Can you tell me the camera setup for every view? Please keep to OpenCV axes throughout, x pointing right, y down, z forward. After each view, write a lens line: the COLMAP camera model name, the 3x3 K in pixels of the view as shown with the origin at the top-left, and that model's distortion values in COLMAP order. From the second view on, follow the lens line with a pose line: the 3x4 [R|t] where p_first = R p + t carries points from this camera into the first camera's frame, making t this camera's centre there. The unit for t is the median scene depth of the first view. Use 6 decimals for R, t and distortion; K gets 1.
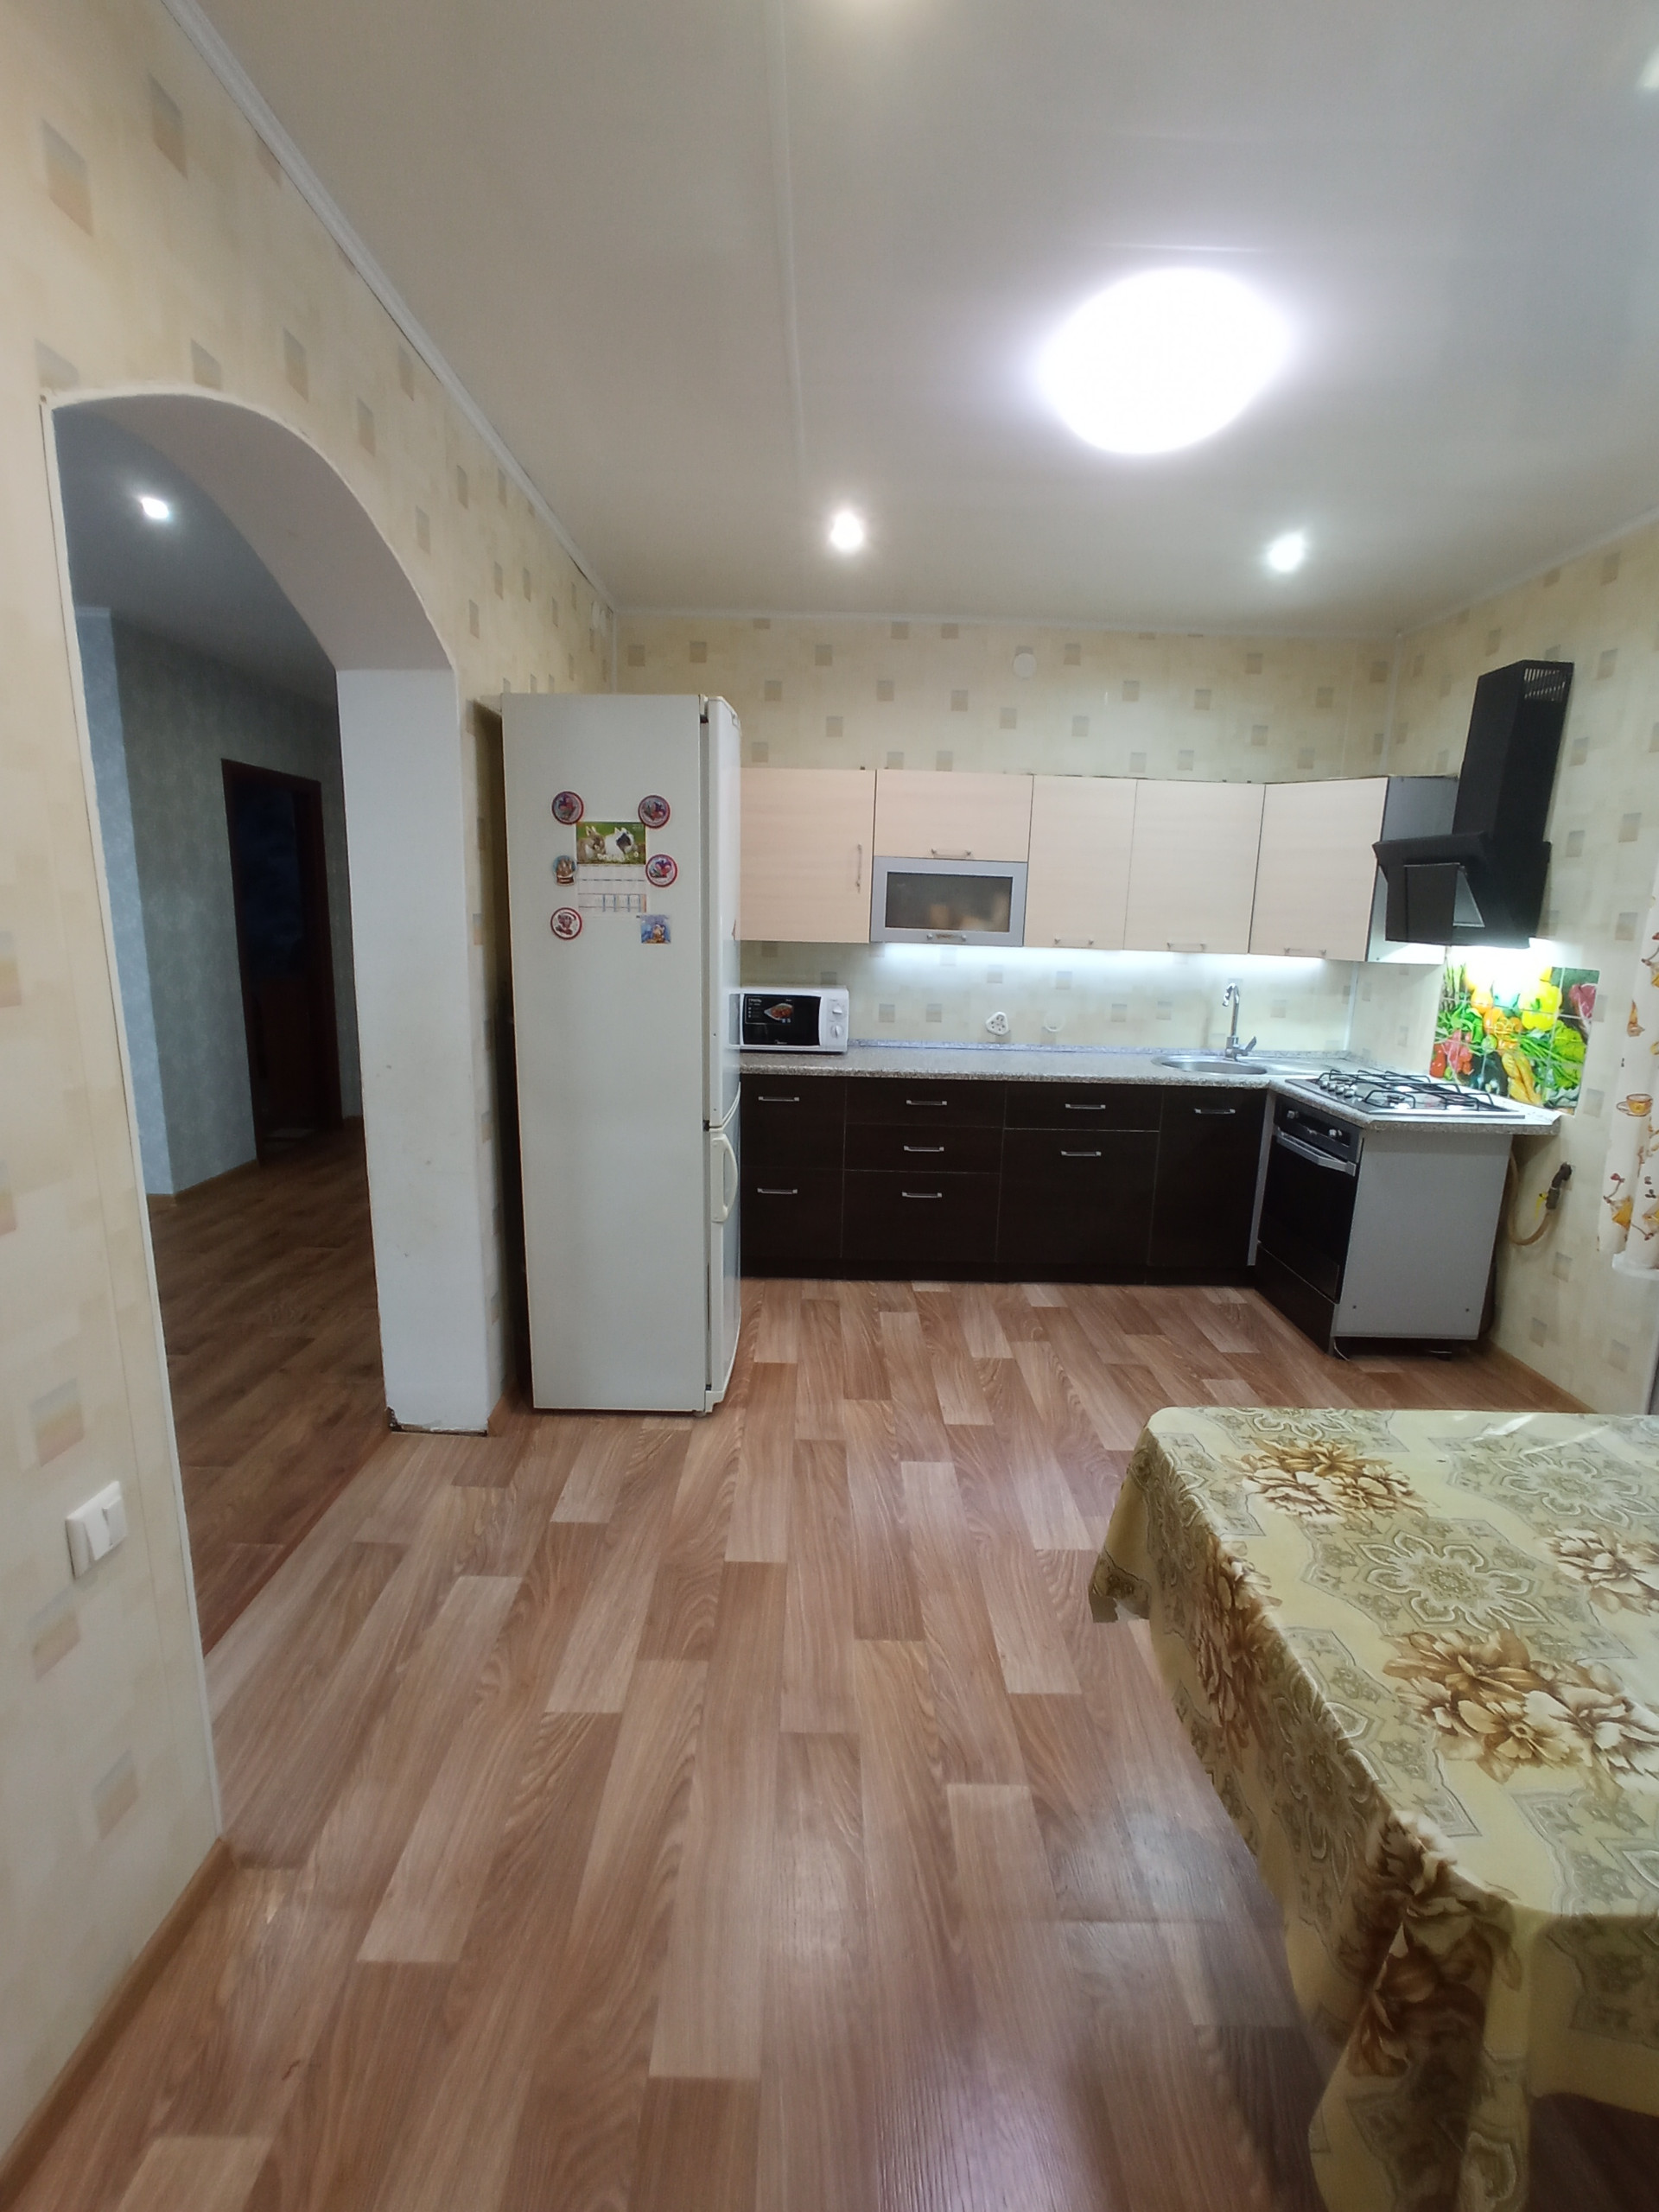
lens RADIAL K [[987.5, 0, 844.4], [0, 987.5, 1115.6], [0, 0, 1]] dist [-0.013193, 0.010954]
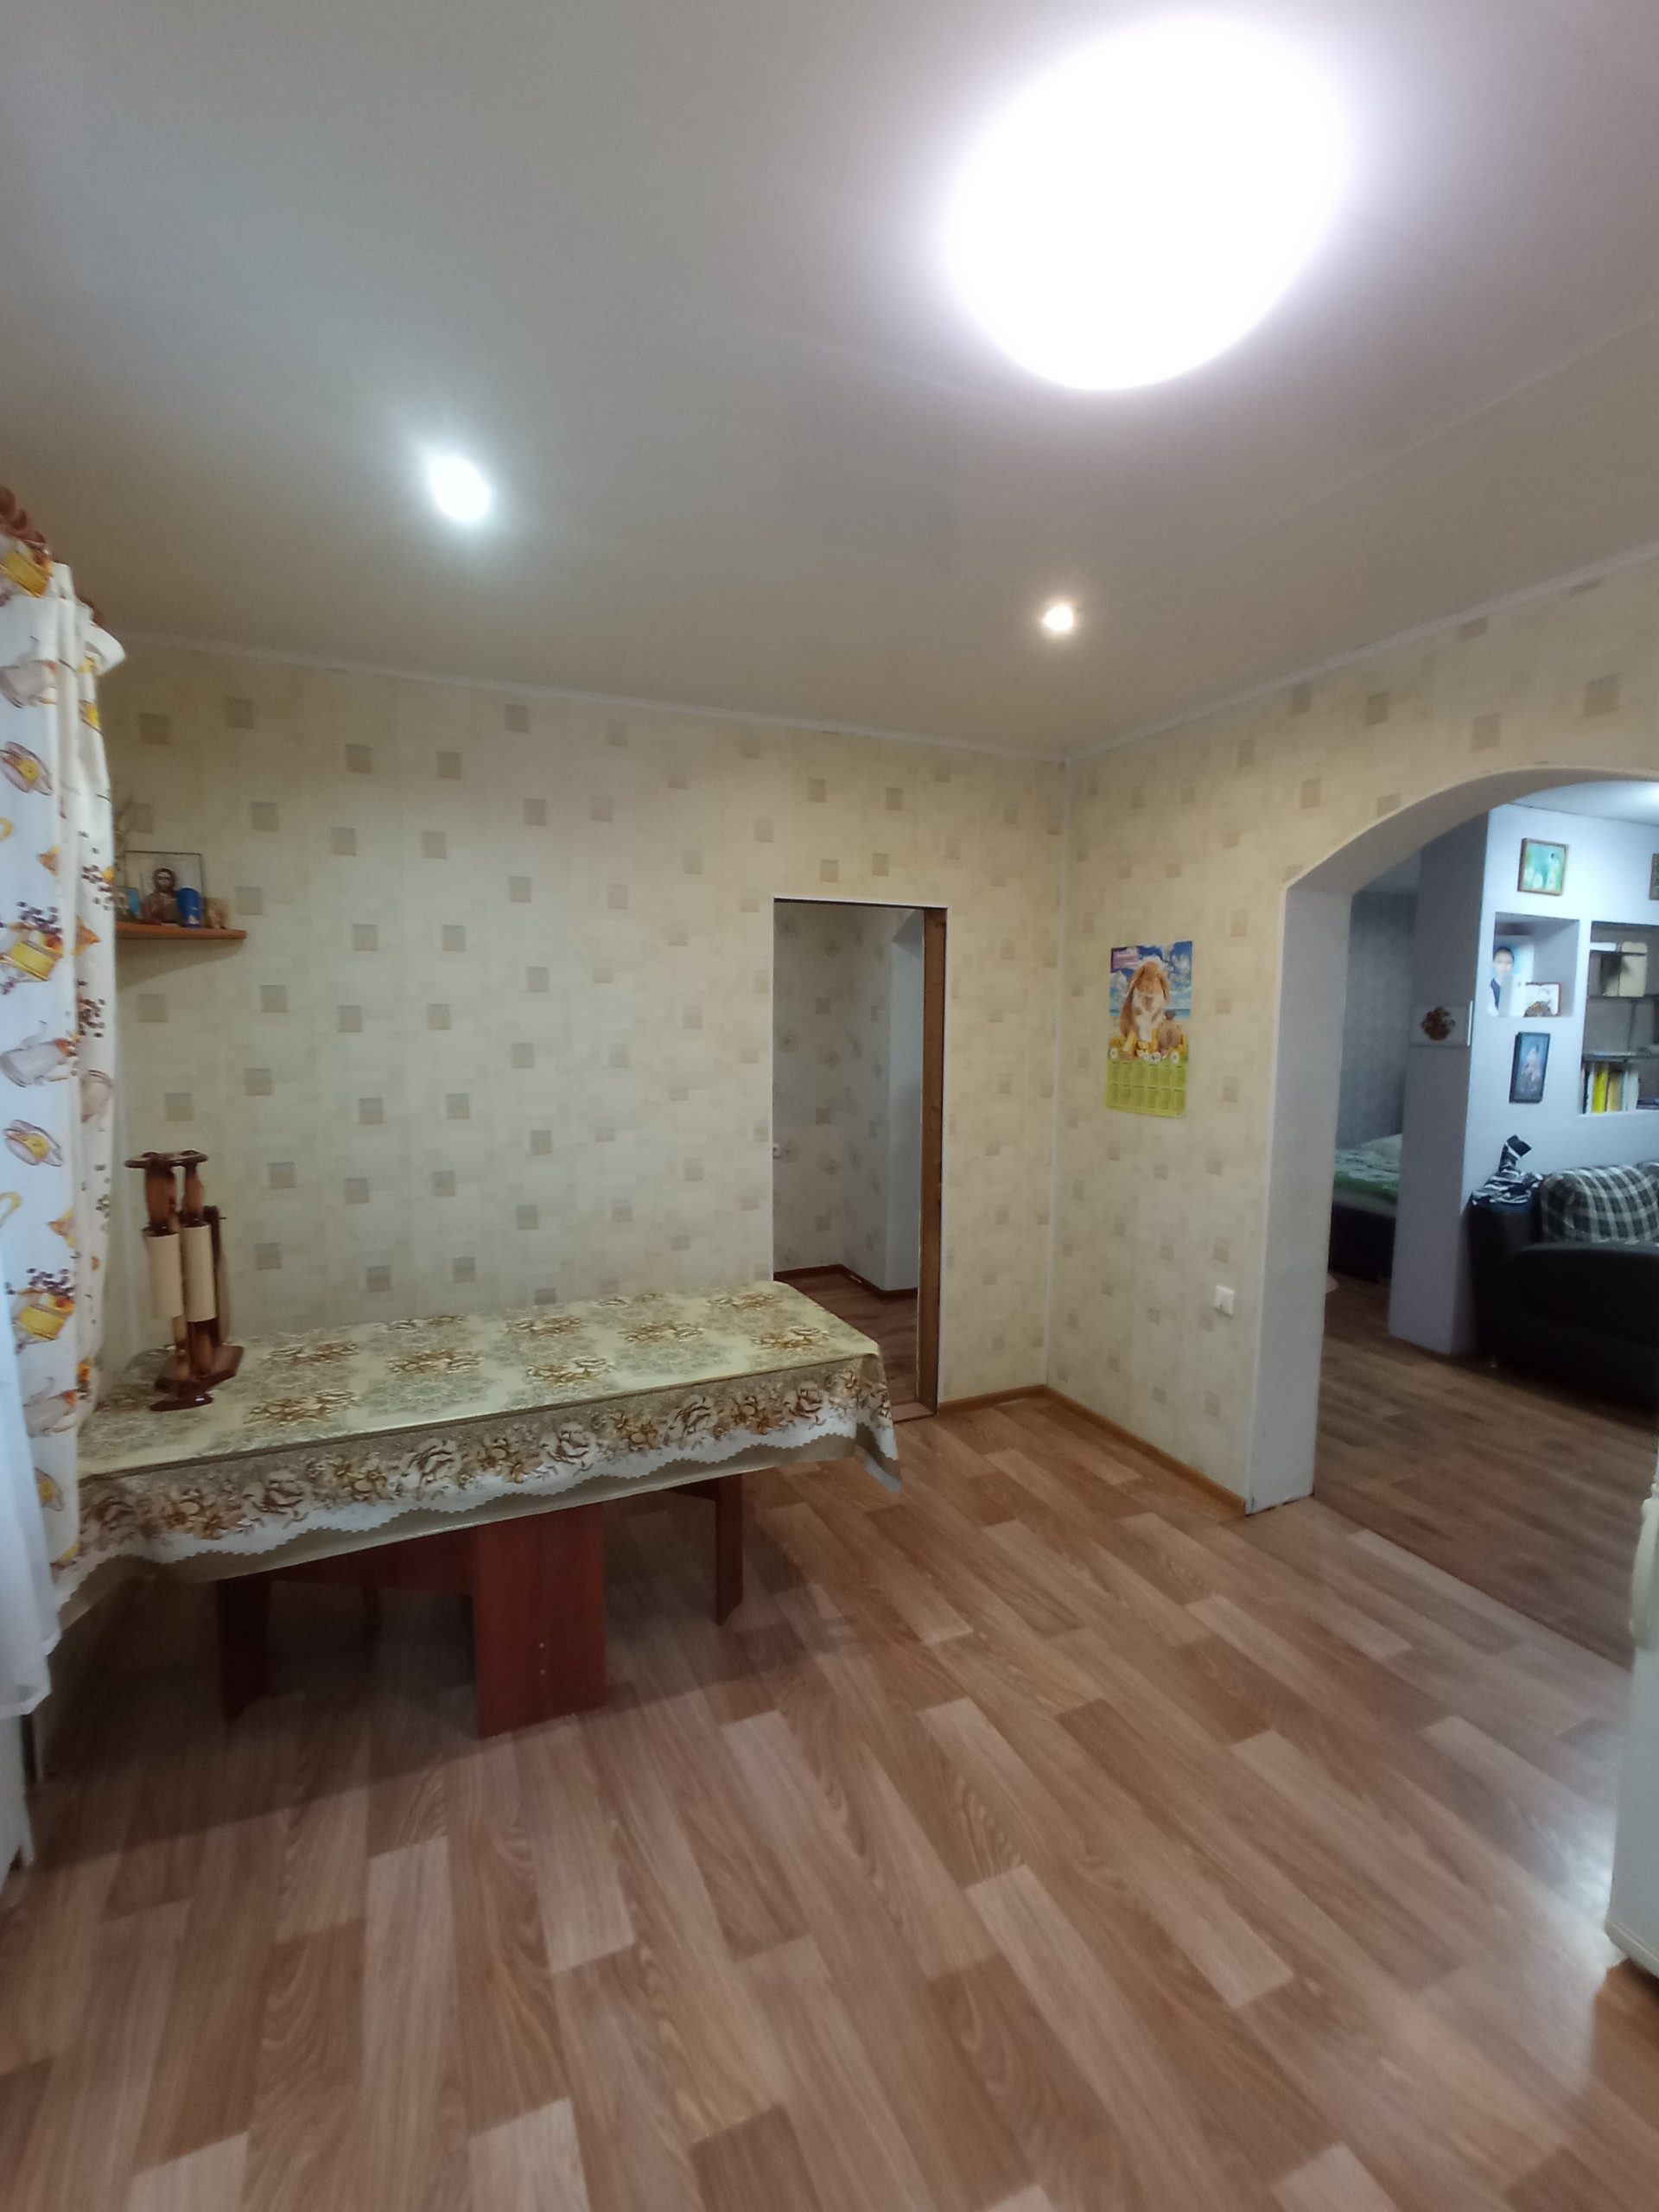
lens RADIAL K [[987.5, 0, 837.7], [0, 987.5, 1071.2], [0, 0, 1]] dist [-0.013193, 0.010954]
pose [[-0.918040, -0.016756, -0.396134, 0.569266], [-0.124052, 0.961084, 0.246837, -0.318319], [0.376582, 0.275747, -0.884392, 1.257600]]
